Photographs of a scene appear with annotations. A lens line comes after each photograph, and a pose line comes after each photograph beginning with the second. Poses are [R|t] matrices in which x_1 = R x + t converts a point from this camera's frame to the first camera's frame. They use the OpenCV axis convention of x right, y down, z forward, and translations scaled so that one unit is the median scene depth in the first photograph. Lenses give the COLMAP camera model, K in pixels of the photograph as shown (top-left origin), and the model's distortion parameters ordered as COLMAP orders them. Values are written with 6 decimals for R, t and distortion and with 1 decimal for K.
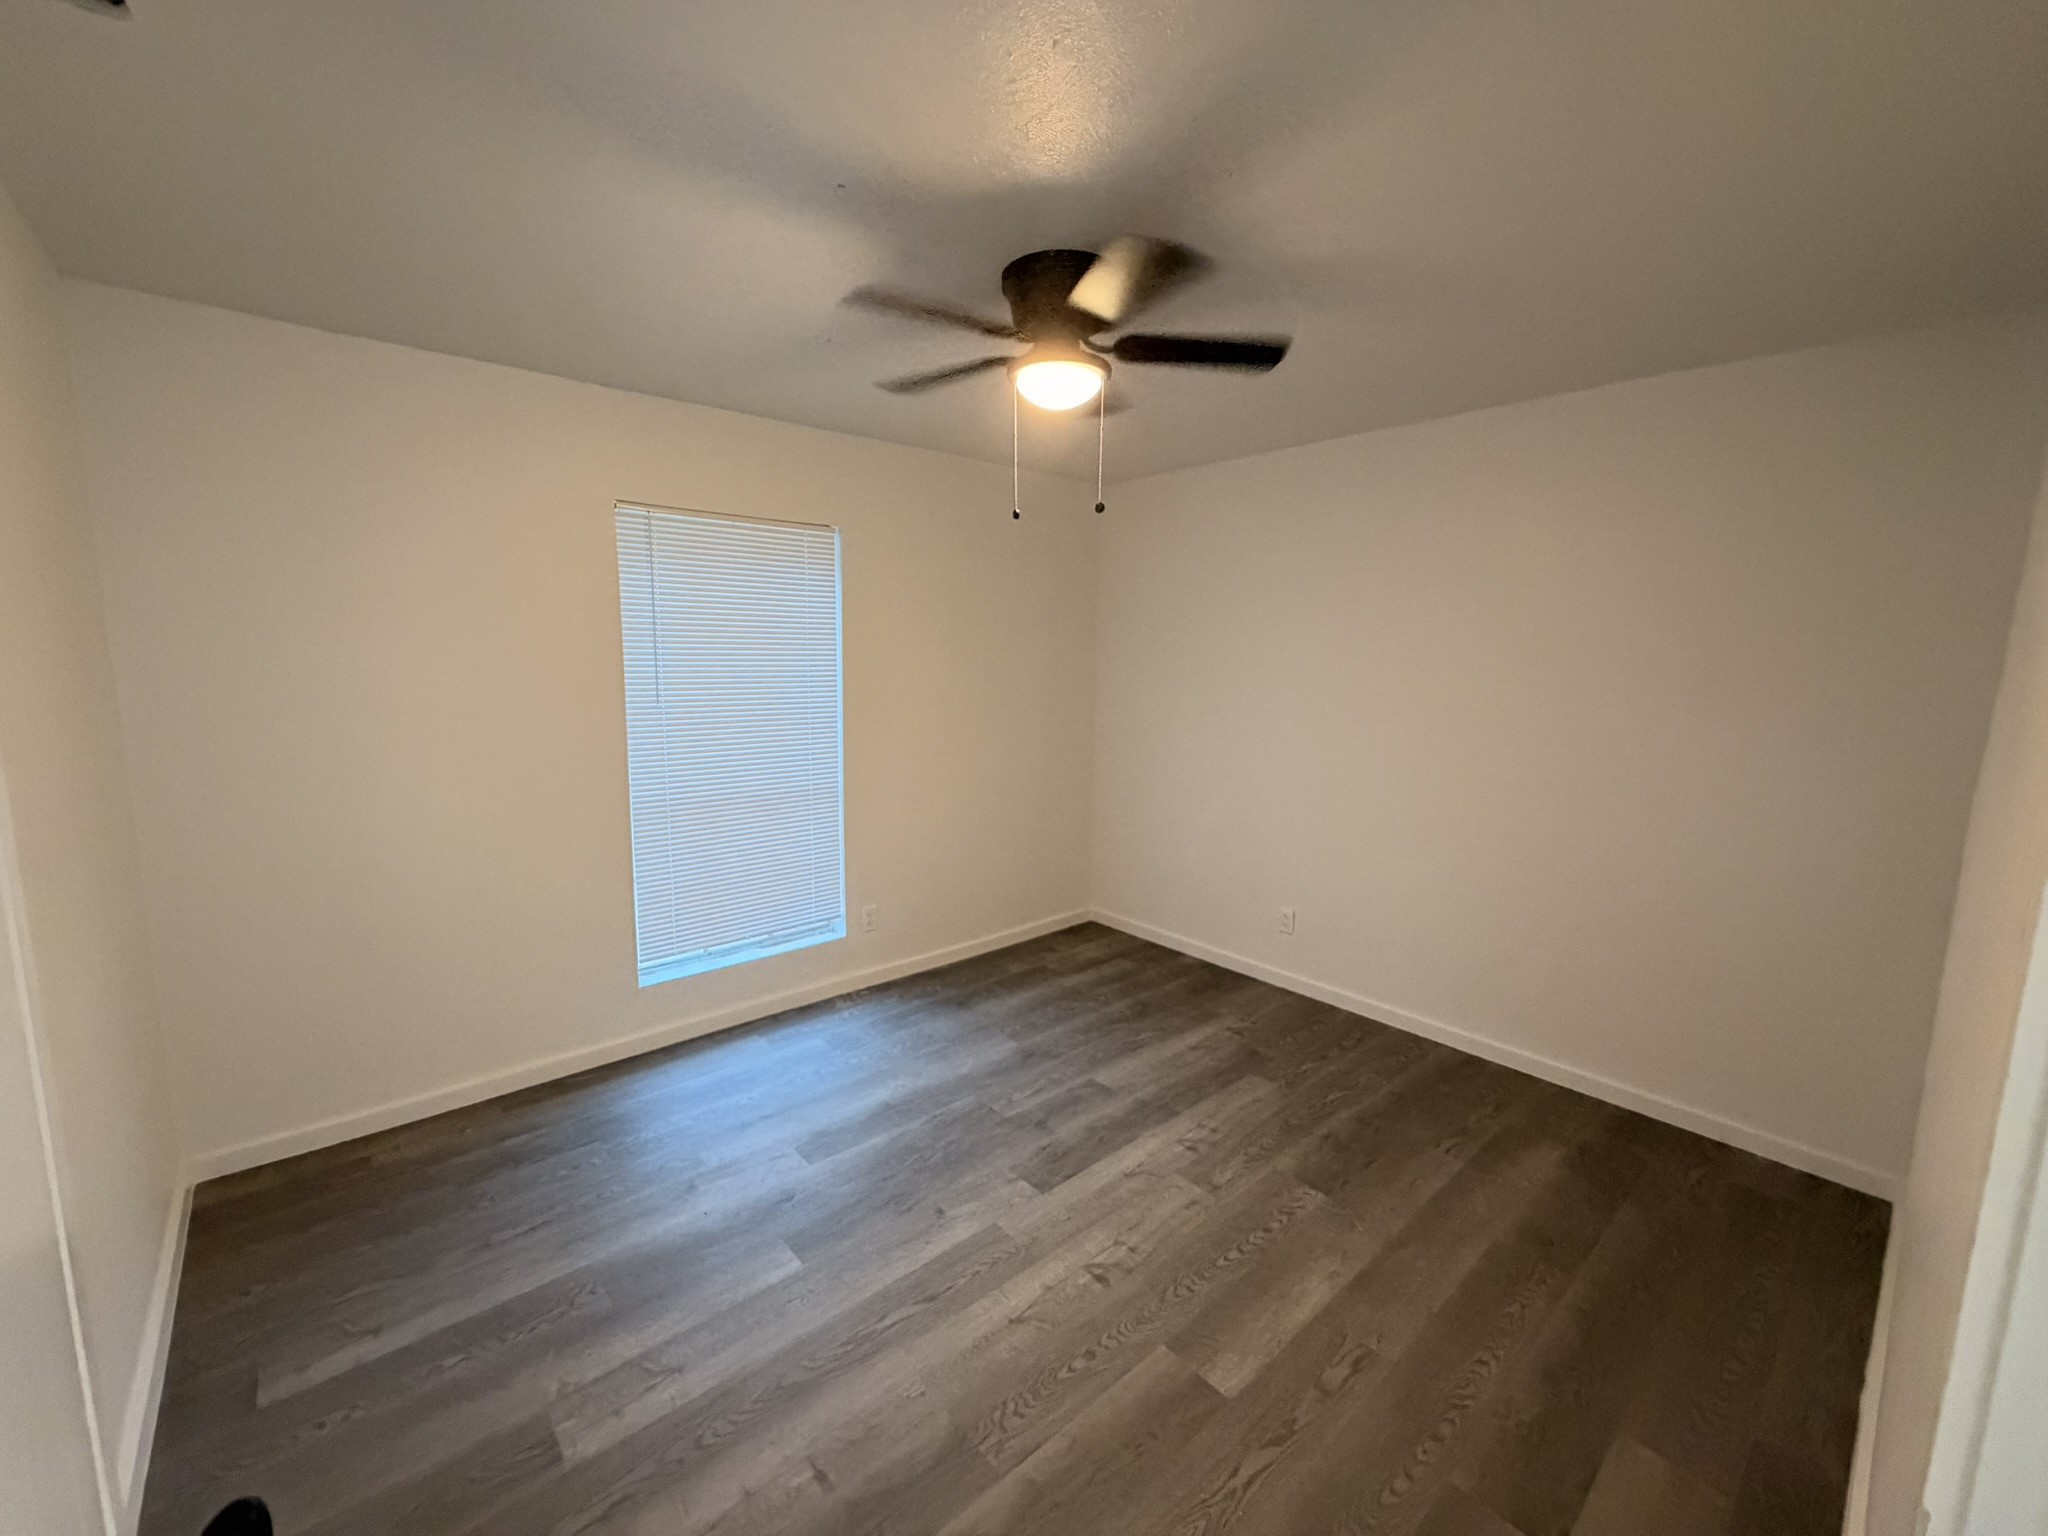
lens RADIAL K [[821.1, 0, 1020.7], [0, 821.1, 767.0], [0, 0, 1]] dist [-0.007859, 0.000102]
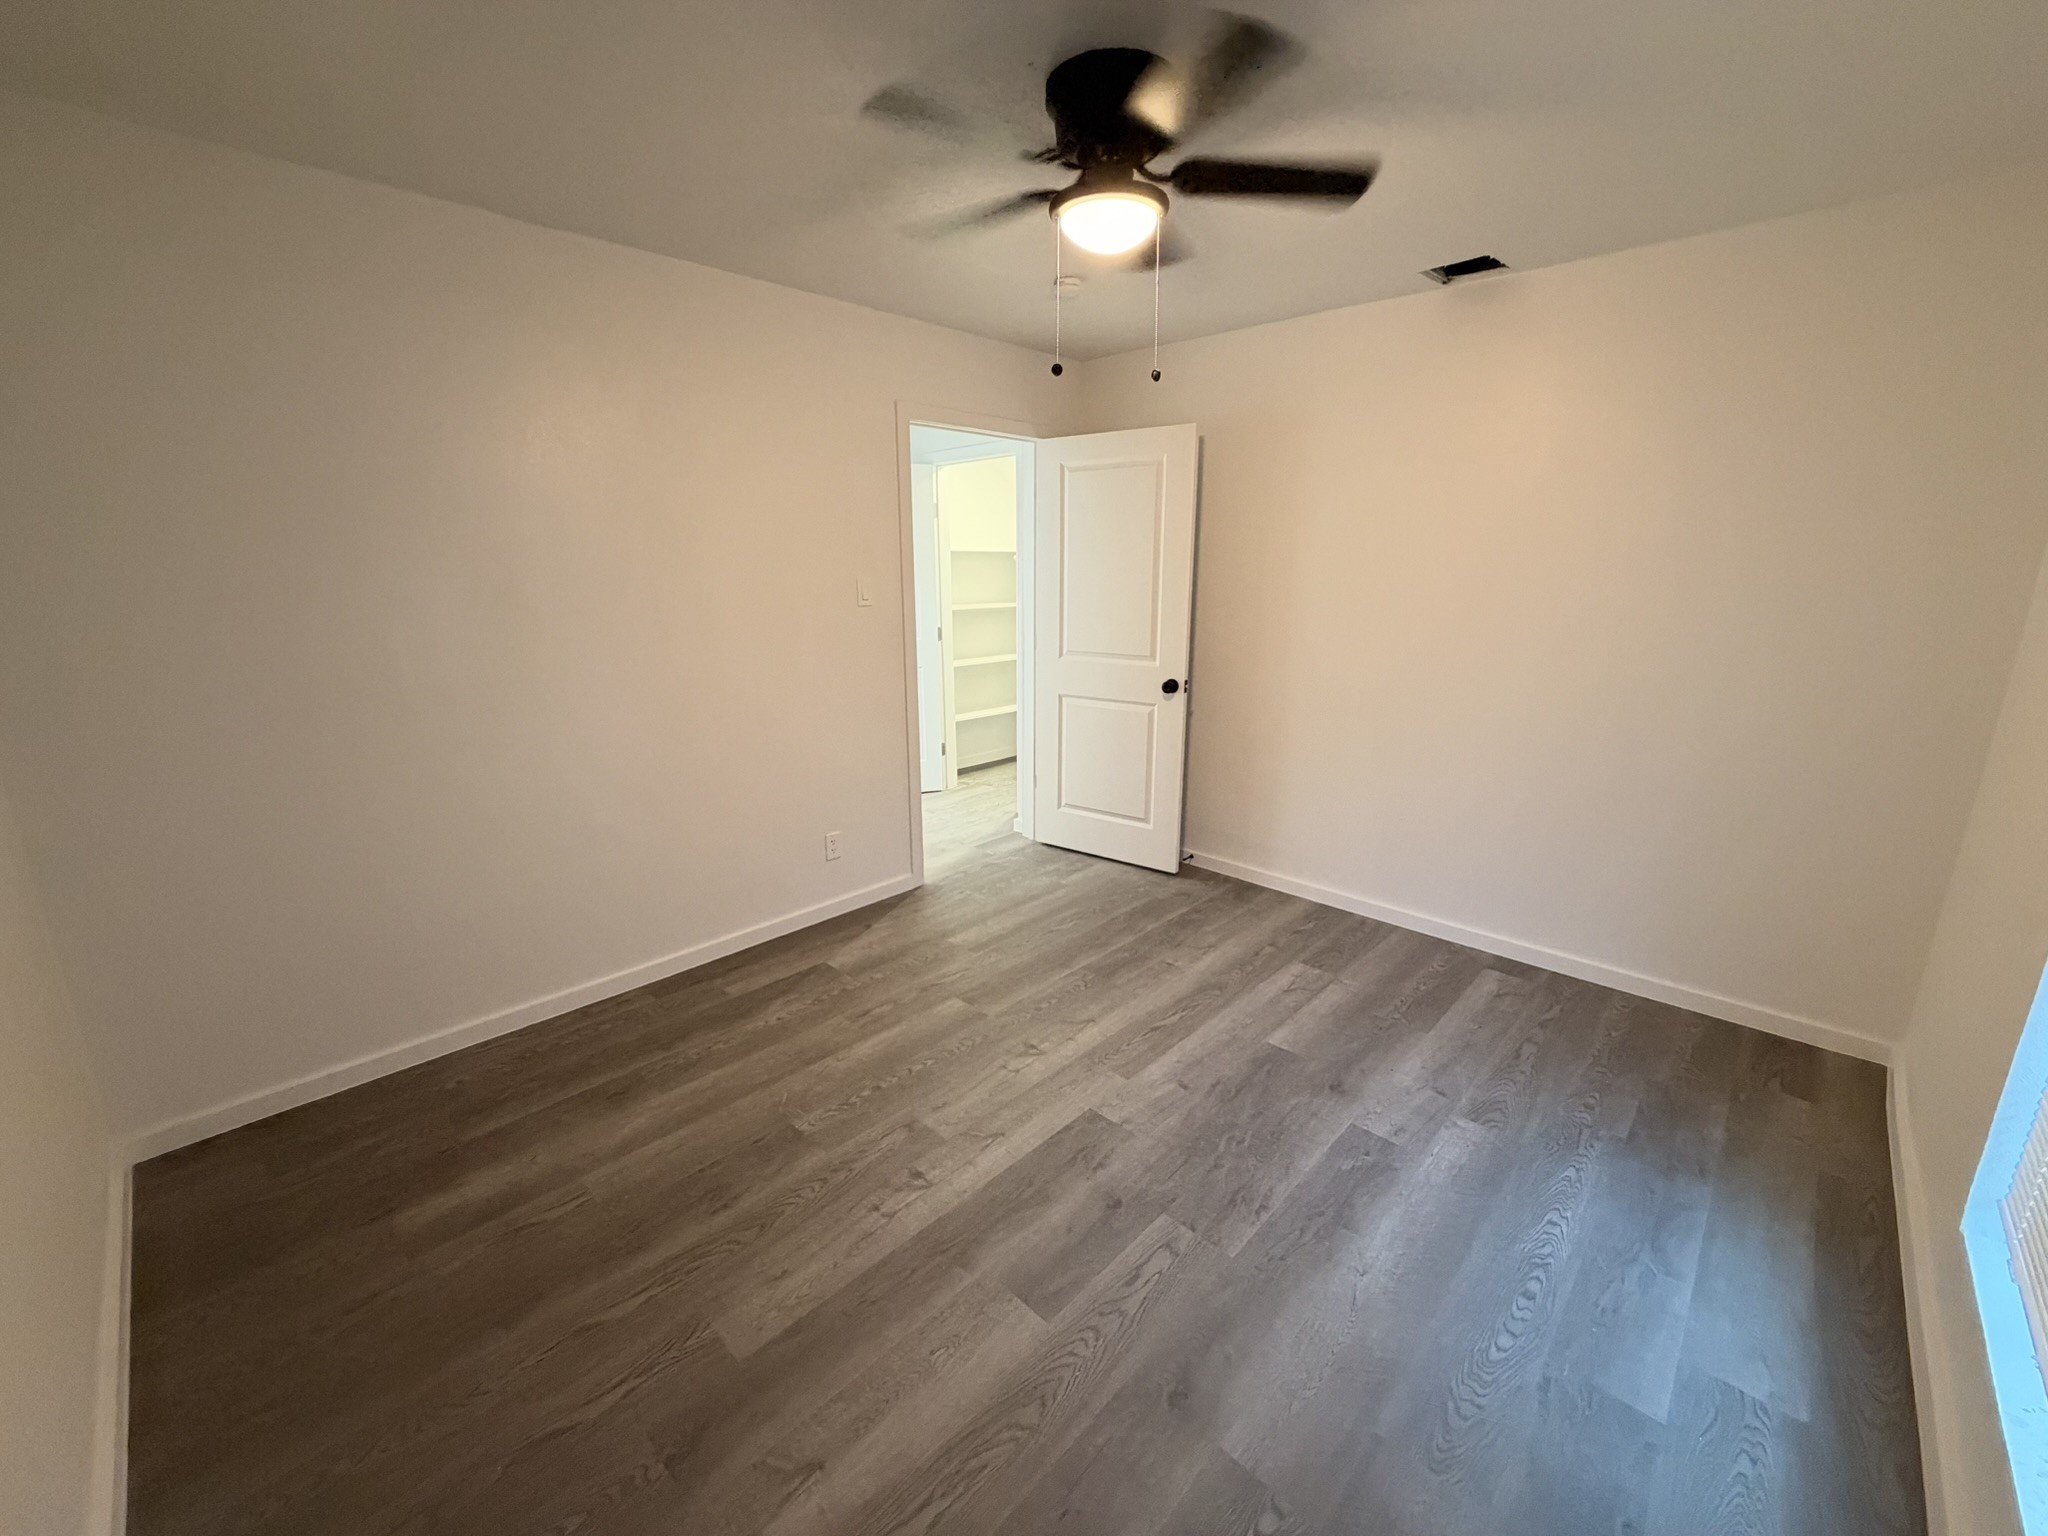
lens RADIAL K [[821.1, 0, 1024.3], [0, 821.1, 768.4], [0, 0, 1]] dist [-0.007859, 0.000102]
pose [[-0.996239, 0.010883, -0.085965, 0.181562], [-0.022303, 0.926451, 0.375754, -0.213286], [0.083731, 0.376258, -0.922724, 1.713282]]
